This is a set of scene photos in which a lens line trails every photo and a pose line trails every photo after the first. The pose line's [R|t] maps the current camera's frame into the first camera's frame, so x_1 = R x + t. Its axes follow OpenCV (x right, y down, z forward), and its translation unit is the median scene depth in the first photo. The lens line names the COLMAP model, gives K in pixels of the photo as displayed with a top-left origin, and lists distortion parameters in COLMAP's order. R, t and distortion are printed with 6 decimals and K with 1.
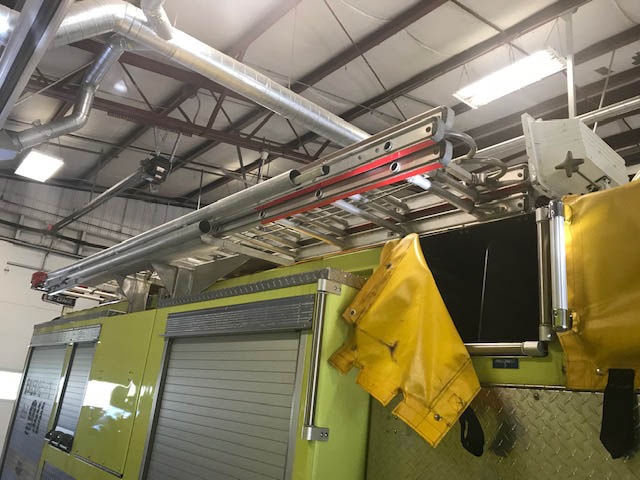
lens RADIAL K [[519.6, 0, 320.0], [0, 519.6, 240.0], [0, 0, 1]] dist [0.002200, -0.009797]
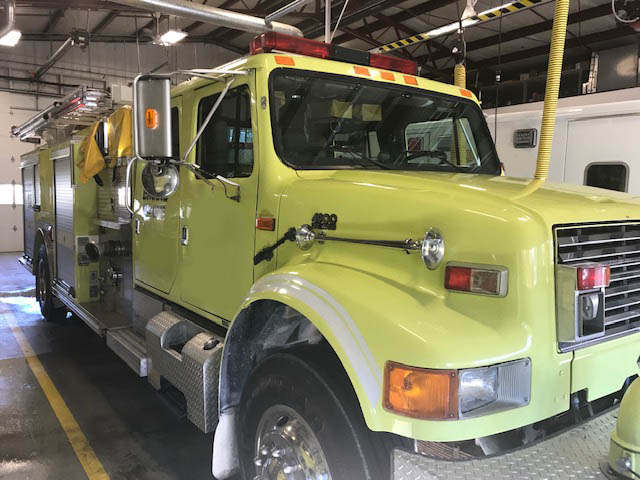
lens RADIAL K [[519.6, 0, 320.0], [0, 519.6, 240.0], [0, 0, 1]] dist [0.002200, -0.009797]
pose [[0.993779, -0.076240, -0.081187, 2.037521], [0.101292, 0.921771, 0.374271, -0.460694], [0.046302, -0.380166, 0.923759, -2.430712]]
